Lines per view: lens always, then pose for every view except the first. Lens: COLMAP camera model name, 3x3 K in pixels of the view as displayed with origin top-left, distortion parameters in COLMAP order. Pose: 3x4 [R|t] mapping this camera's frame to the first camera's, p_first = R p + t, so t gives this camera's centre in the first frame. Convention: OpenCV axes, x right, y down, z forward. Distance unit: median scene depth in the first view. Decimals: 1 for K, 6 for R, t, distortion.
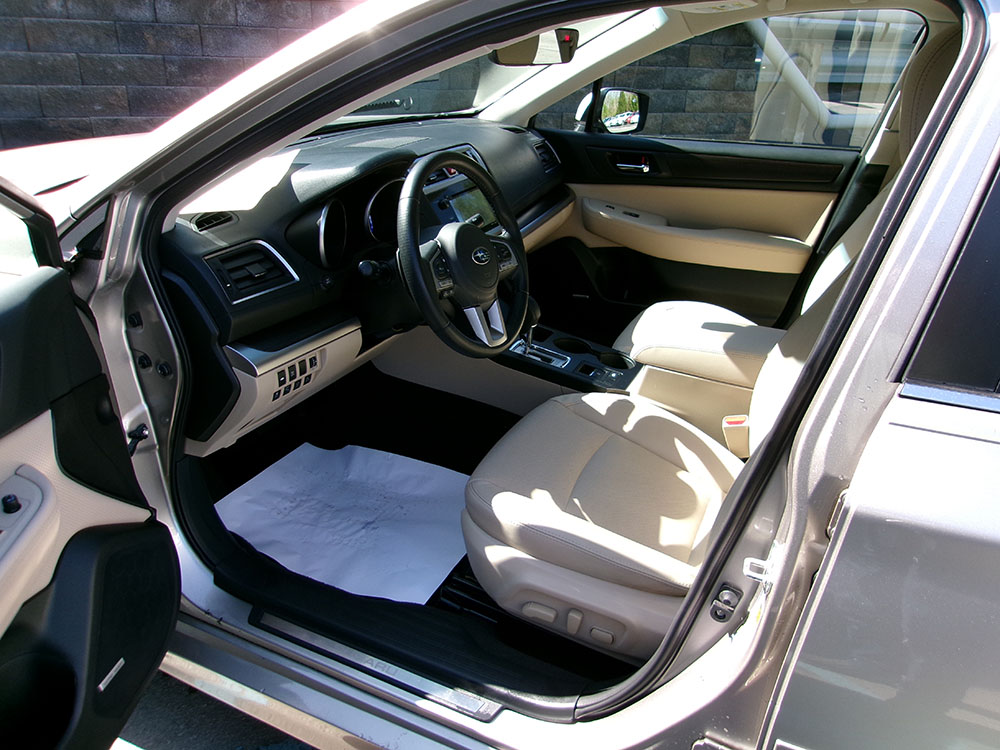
lens RADIAL K [[777.9, 0, 500.0], [0, 777.9, 376.6], [0, 0, 1]] dist [-0.028642, 0.051726]
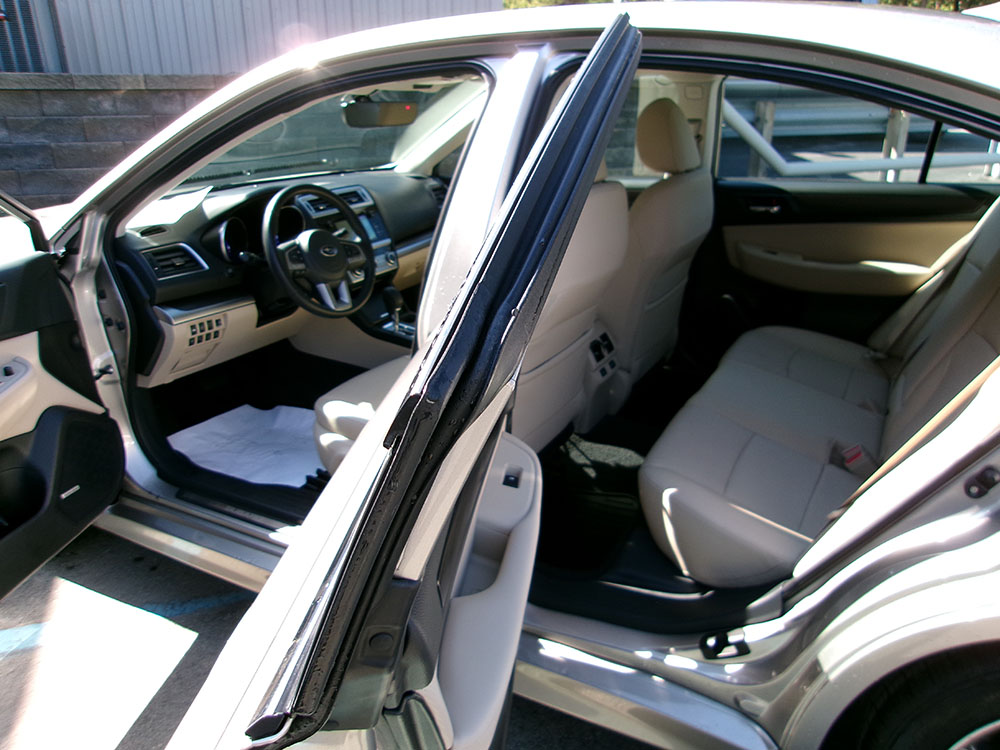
lens RADIAL K [[777.9, 0, 501.2], [0, 777.9, 372.3], [0, 0, 1]] dist [-0.028642, 0.051726]
pose [[0.996964, -0.026235, -0.073316, 0.441872], [0.019555, 0.995714, -0.090394, 0.237695], [0.075373, 0.088685, 0.993204, -0.484559]]
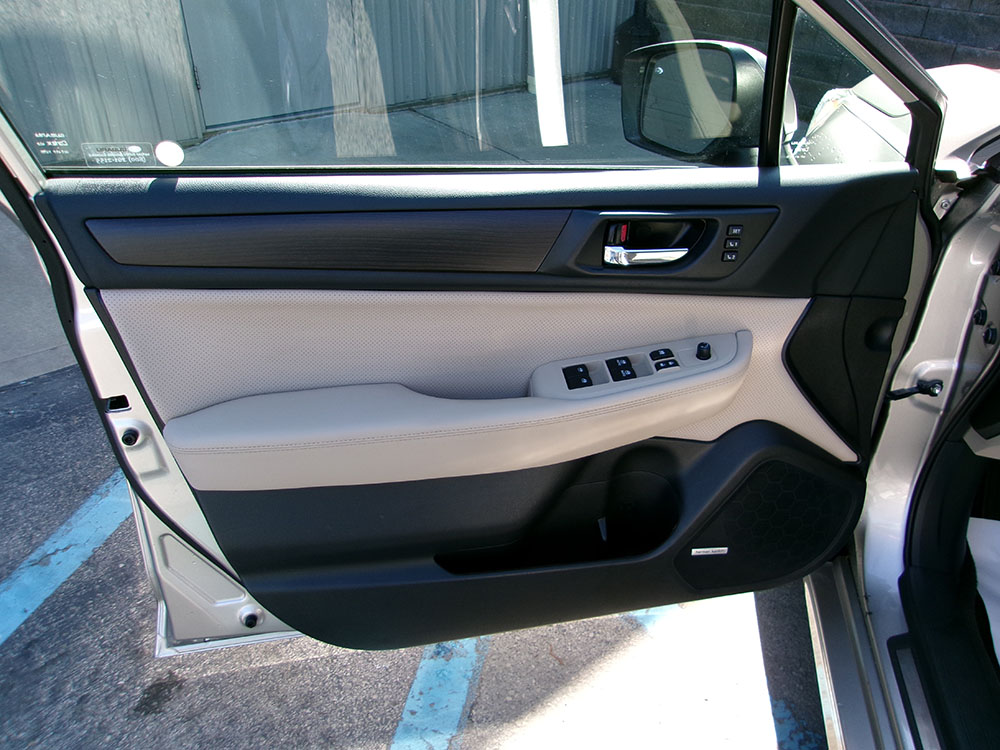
lens RADIAL K [[777.9, 0, 507.0], [0, 777.9, 375.3], [0, 0, 1]] dist [-0.028642, 0.051726]
pose [[0.258319, 0.500393, -0.826365, 0.127995], [-0.429308, 0.825753, 0.365822, -0.054024], [0.865428, 0.260266, 0.428130, 0.216550]]
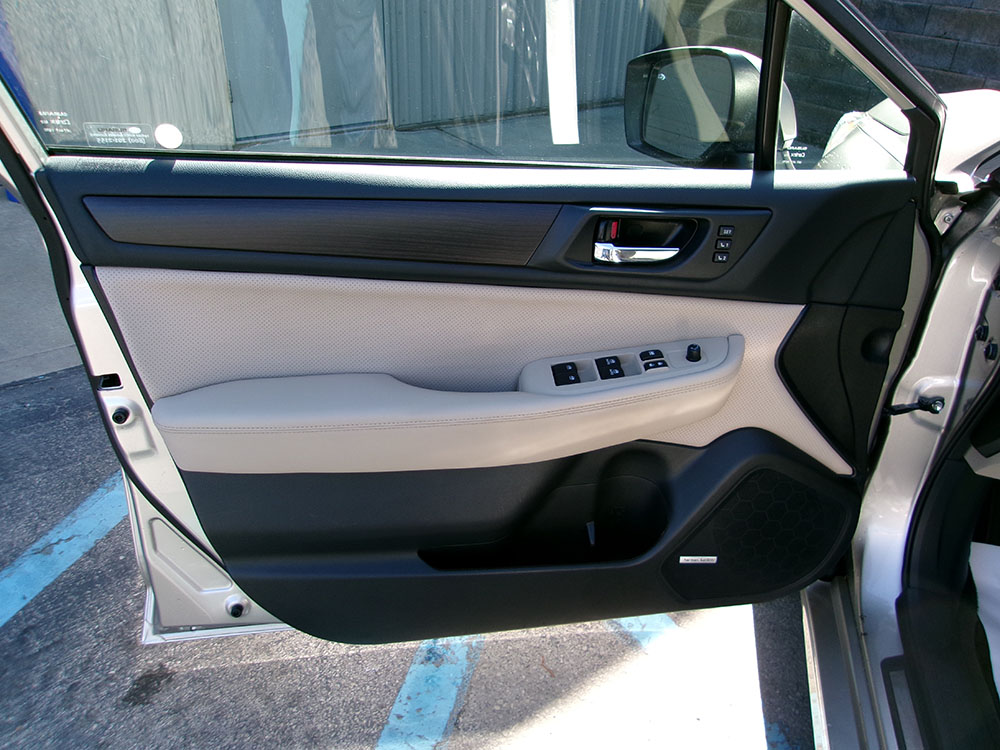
lens RADIAL K [[777.9, 0, 505.9], [0, 777.9, 373.8], [0, 0, 1]] dist [-0.028642, 0.051726]
pose [[0.214585, 0.481739, -0.849636, 0.149469], [-0.449240, 0.821102, 0.352101, -0.046250], [0.867258, 0.306135, 0.392613, 0.250463]]
